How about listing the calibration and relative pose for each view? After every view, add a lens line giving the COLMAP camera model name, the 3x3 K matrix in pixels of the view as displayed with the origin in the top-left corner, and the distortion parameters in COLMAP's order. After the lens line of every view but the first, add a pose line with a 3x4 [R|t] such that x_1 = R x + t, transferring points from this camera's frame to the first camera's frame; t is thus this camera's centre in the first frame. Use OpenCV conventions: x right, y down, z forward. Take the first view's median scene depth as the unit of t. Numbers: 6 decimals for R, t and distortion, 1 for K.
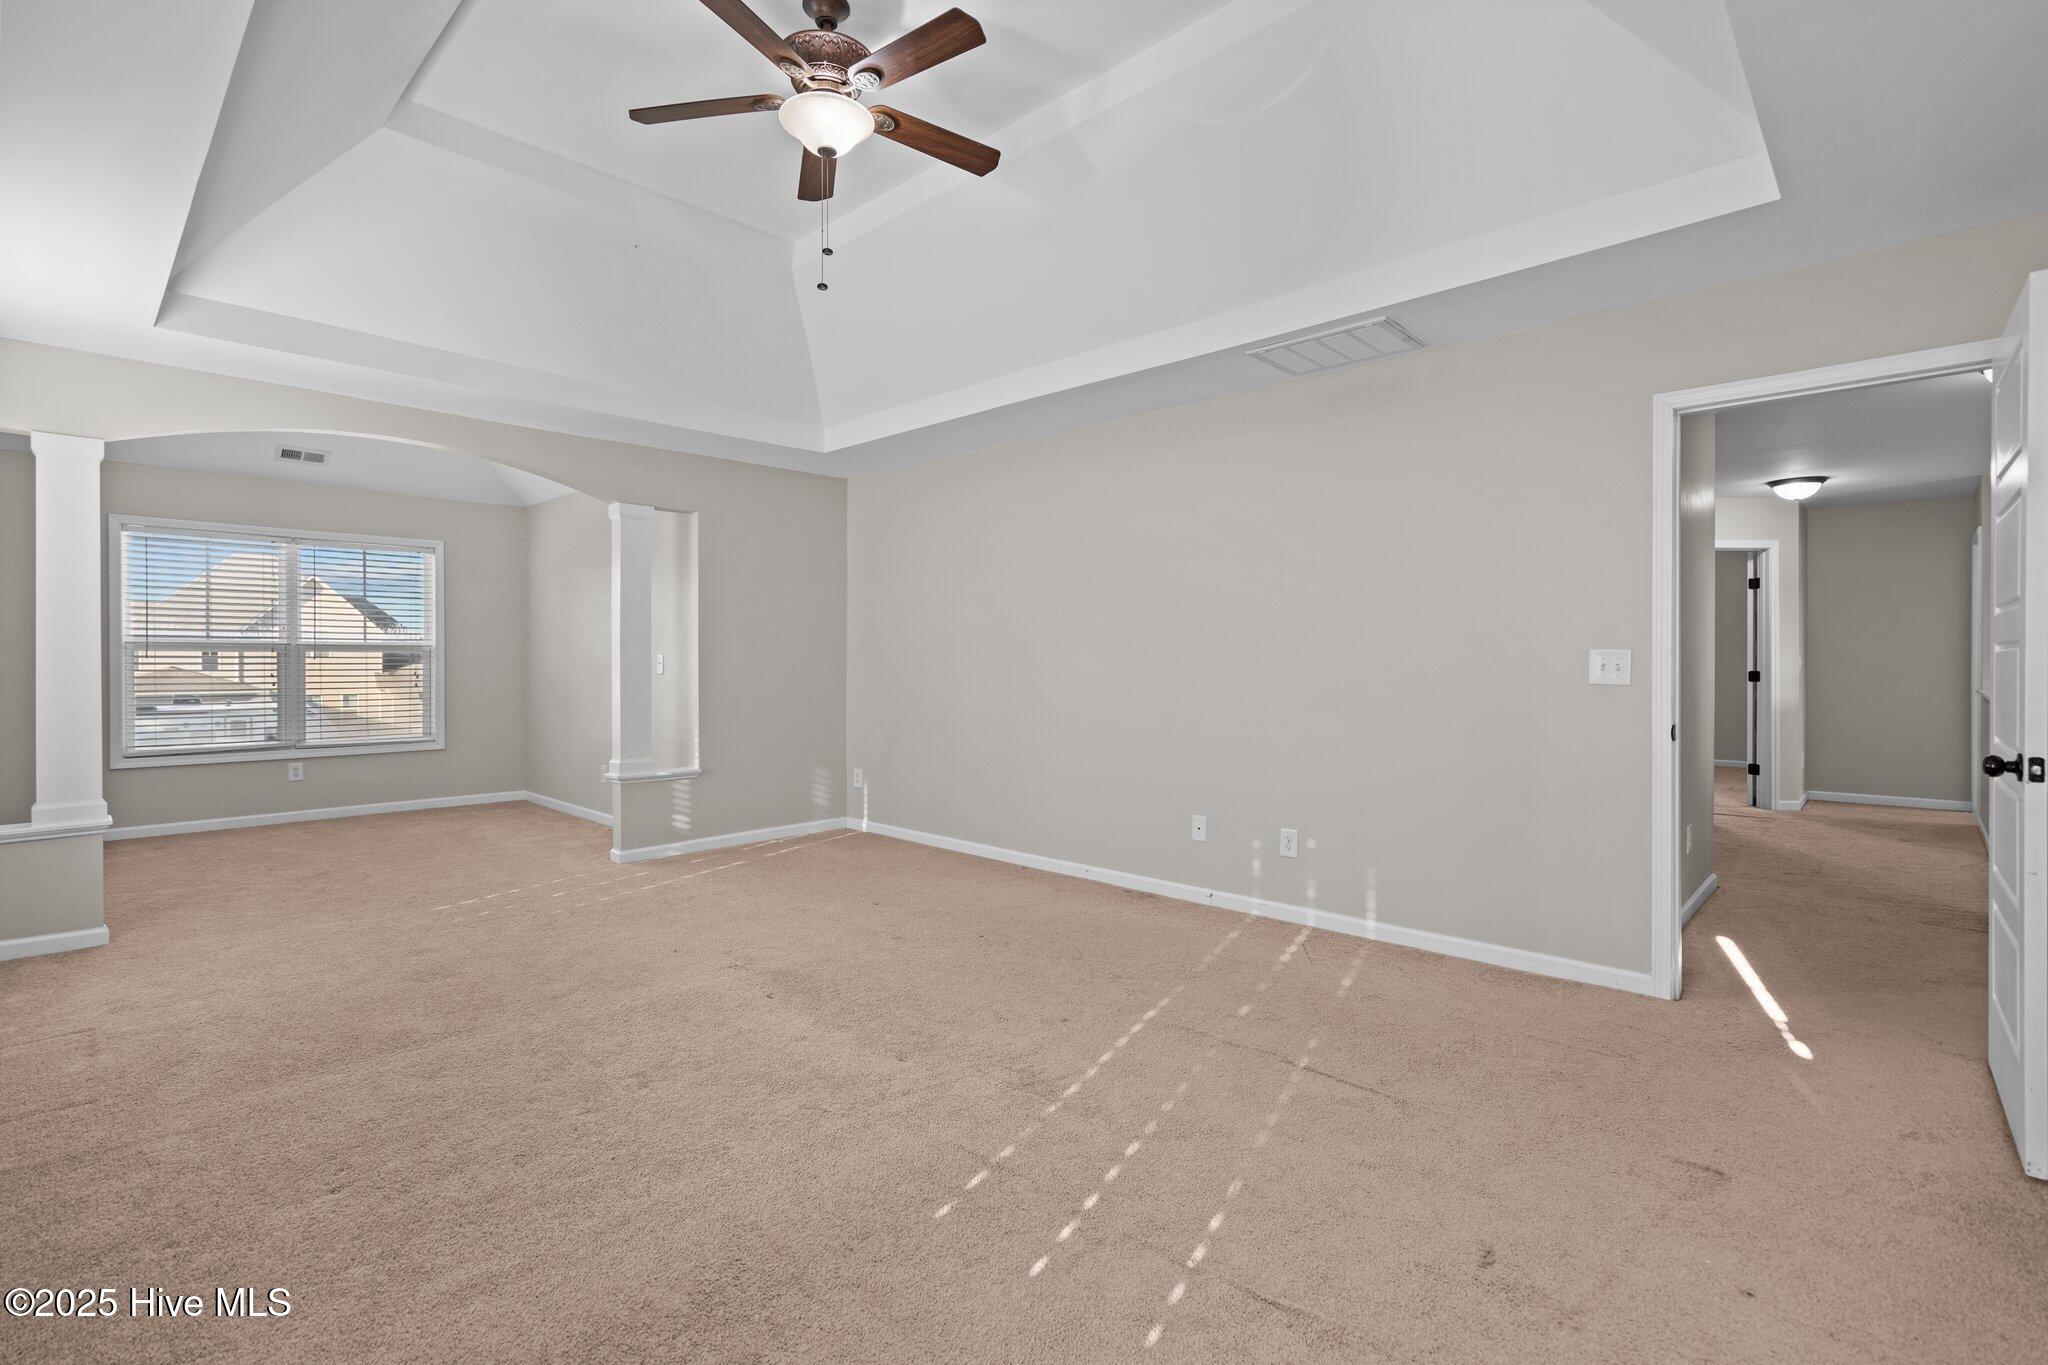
lens RADIAL K [[925.9, 0, 1018.4], [0, 925.9, 672.8], [0, 0, 1]] dist [-0.005258, 0.002455]
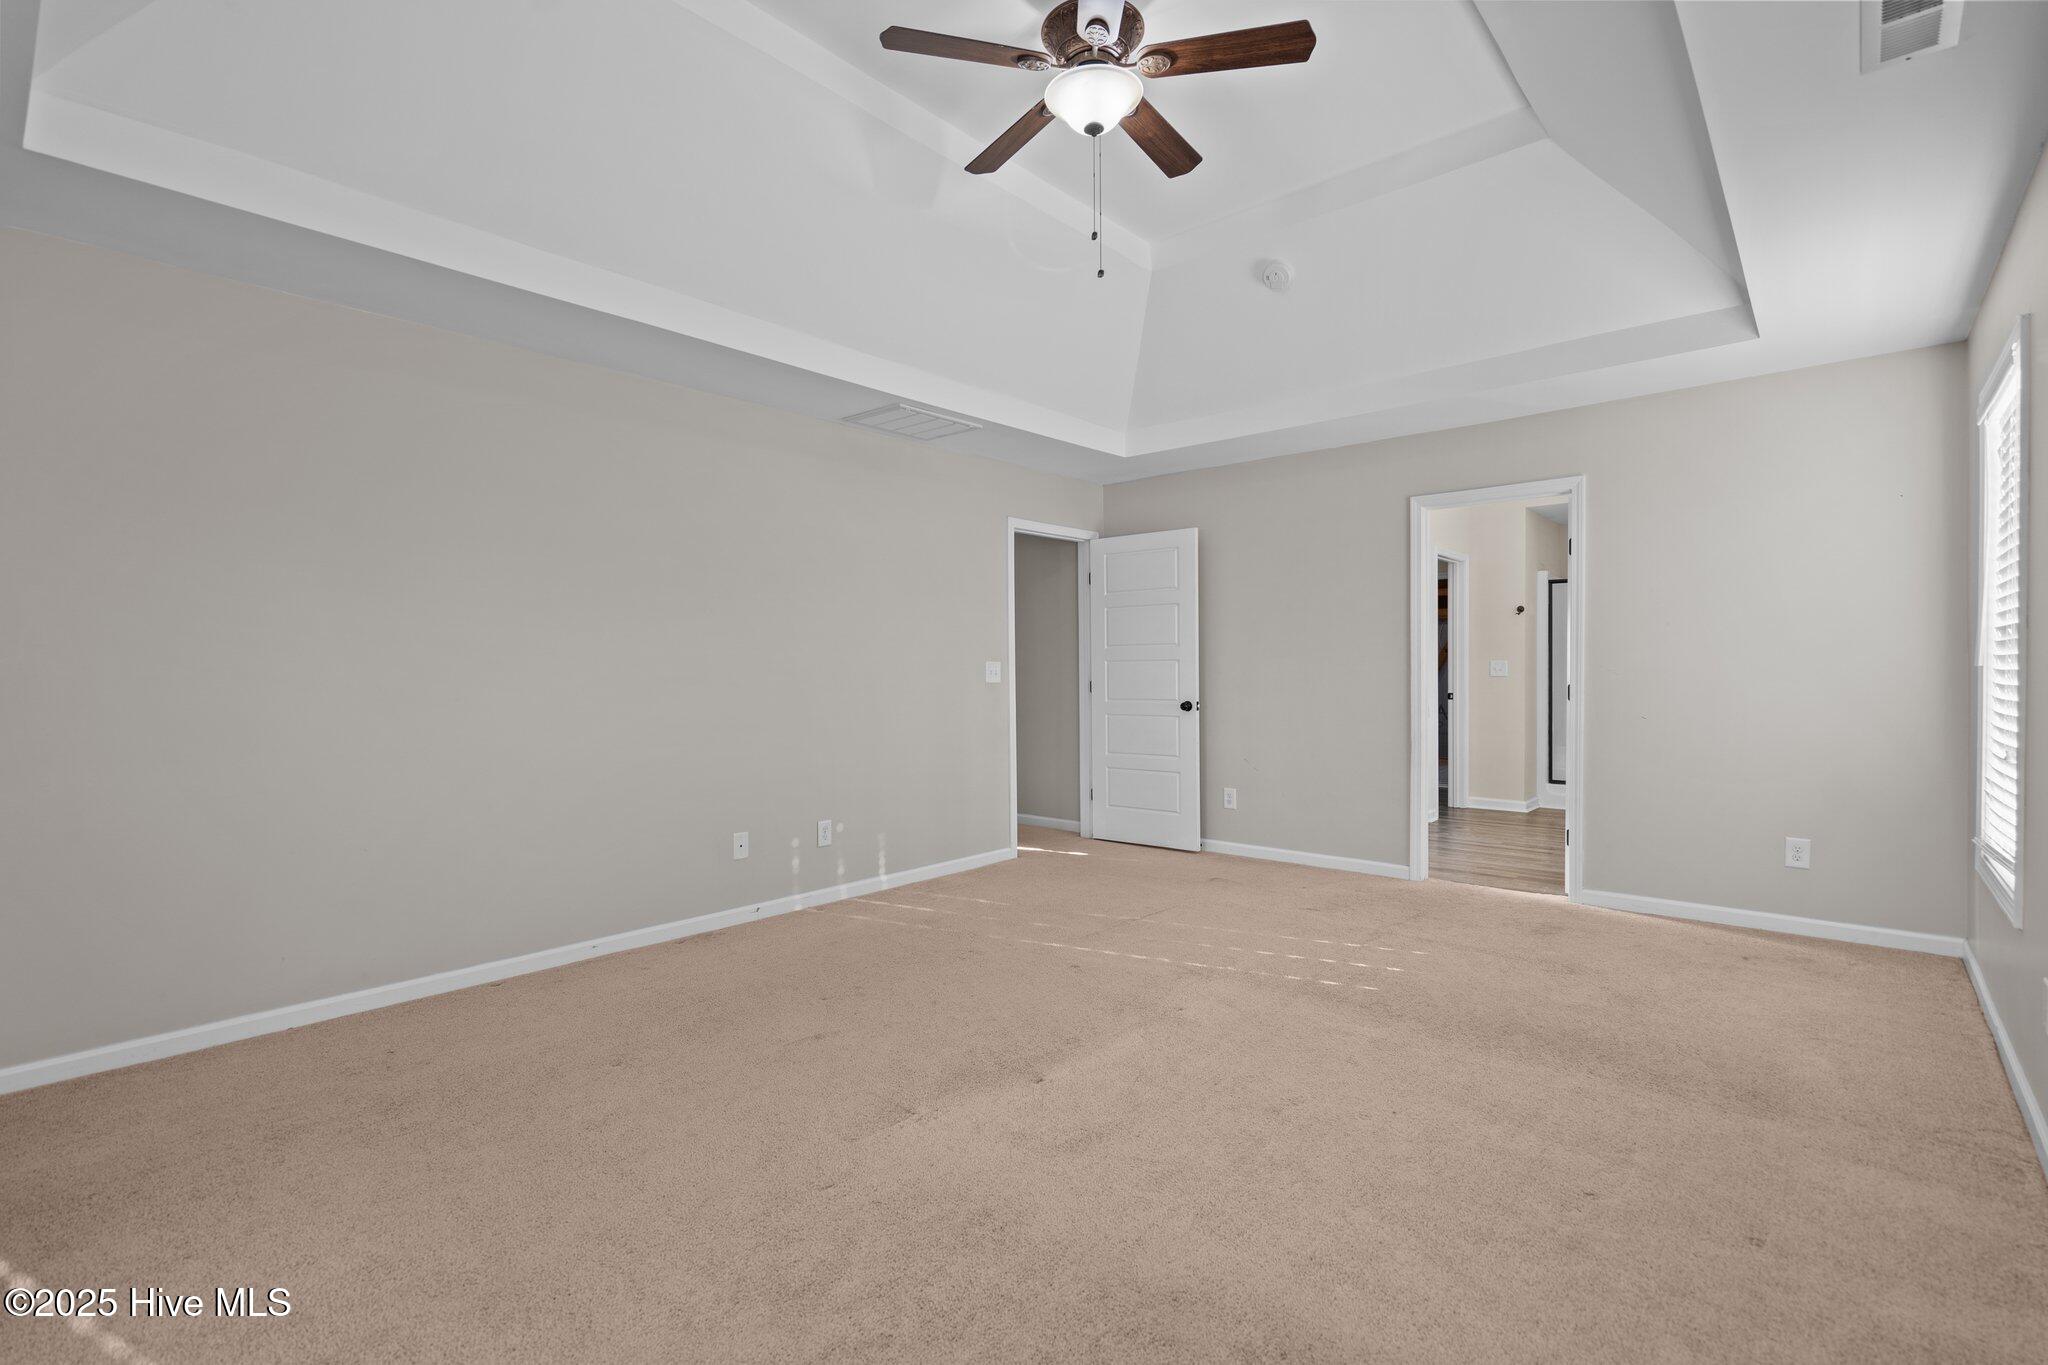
lens RADIAL K [[925.9, 0, 1021.1], [0, 925.9, 688.4], [0, 0, 1]] dist [-0.005258, 0.002455]
pose [[-0.031896, -0.021644, 0.999257, -0.604798], [0.021813, 0.999512, 0.022345, -0.007458], [-0.999253, 0.022509, -0.031408, 0.581233]]
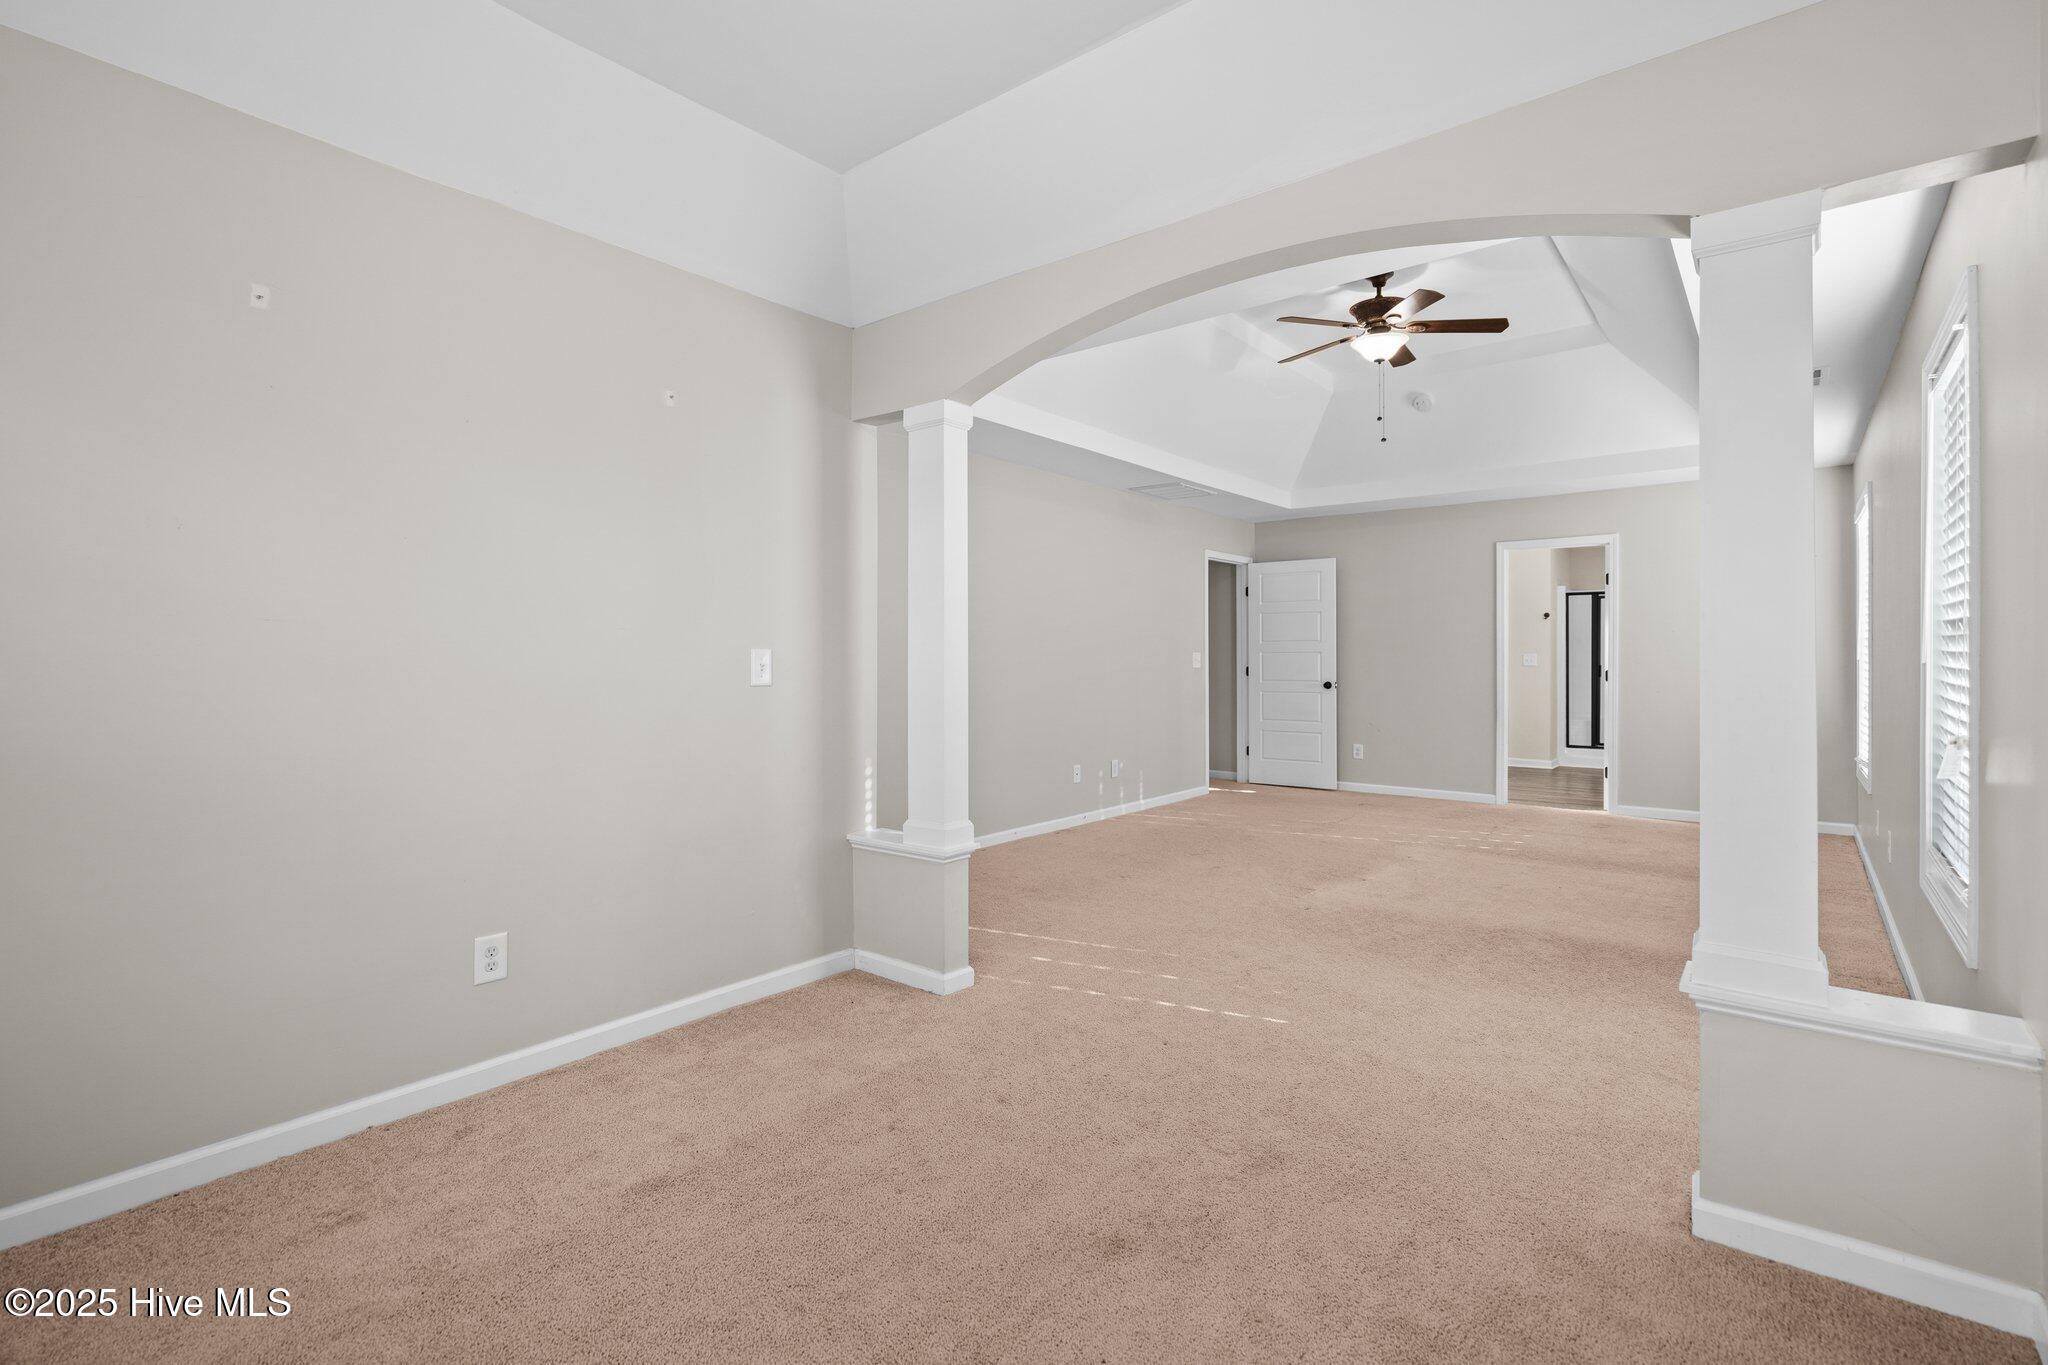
lens RADIAL K [[925.9, 0, 1022.3], [0, 925.9, 663.0], [0, 0, 1]] dist [-0.005258, 0.002455]
pose [[-0.069248, -0.006106, 0.997581, -0.978184], [0.015815, 0.999849, 0.007218, -0.013448], [-0.997474, 0.016276, -0.069141, 0.932671]]
